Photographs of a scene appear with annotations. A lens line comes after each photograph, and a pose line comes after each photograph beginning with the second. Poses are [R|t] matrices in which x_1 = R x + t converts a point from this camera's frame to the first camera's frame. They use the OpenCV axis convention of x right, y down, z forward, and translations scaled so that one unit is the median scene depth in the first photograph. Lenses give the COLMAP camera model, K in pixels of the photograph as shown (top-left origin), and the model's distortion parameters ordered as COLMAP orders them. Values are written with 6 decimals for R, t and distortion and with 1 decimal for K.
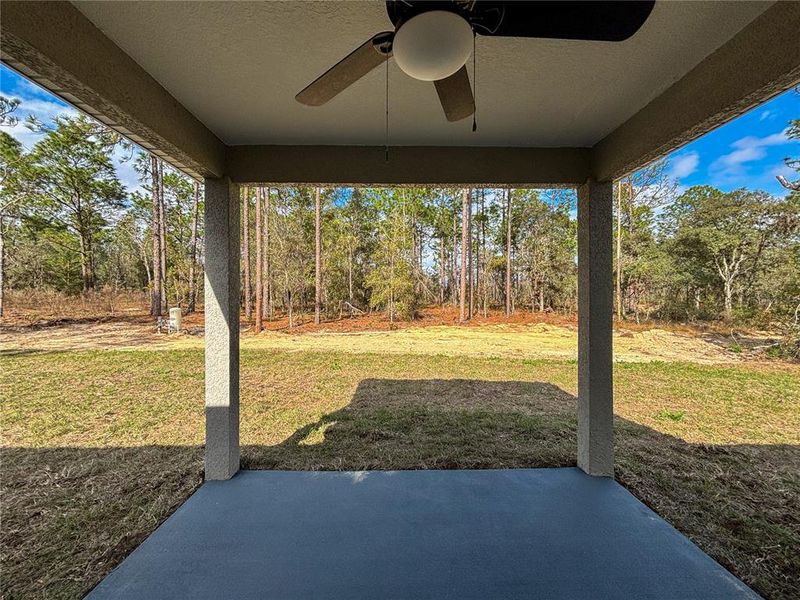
lens RADIAL K [[357.9, 0, 371.0], [0, 357.9, 305.5], [0, 0, 1]] dist [0.002224, -0.000424]
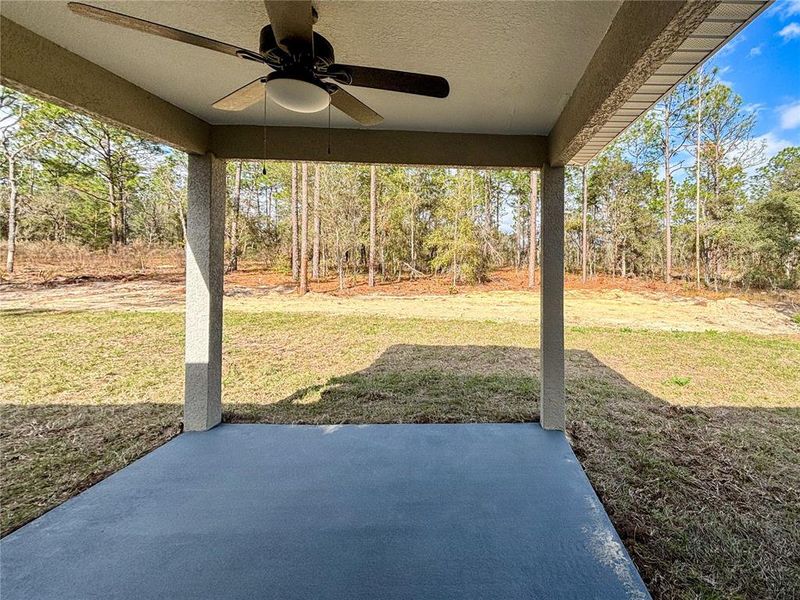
lens RADIAL K [[299.2, 0, 321.3], [0, 299.2, 272.8], [0, 0, 1]] dist [0.001456, 0.000507]
pose [[0.998773, 0.019629, 0.045472, -0.309145], [-0.019287, 0.999782, -0.007969, 0.024907], [-0.045618, 0.007082, 0.998934, 0.227751]]
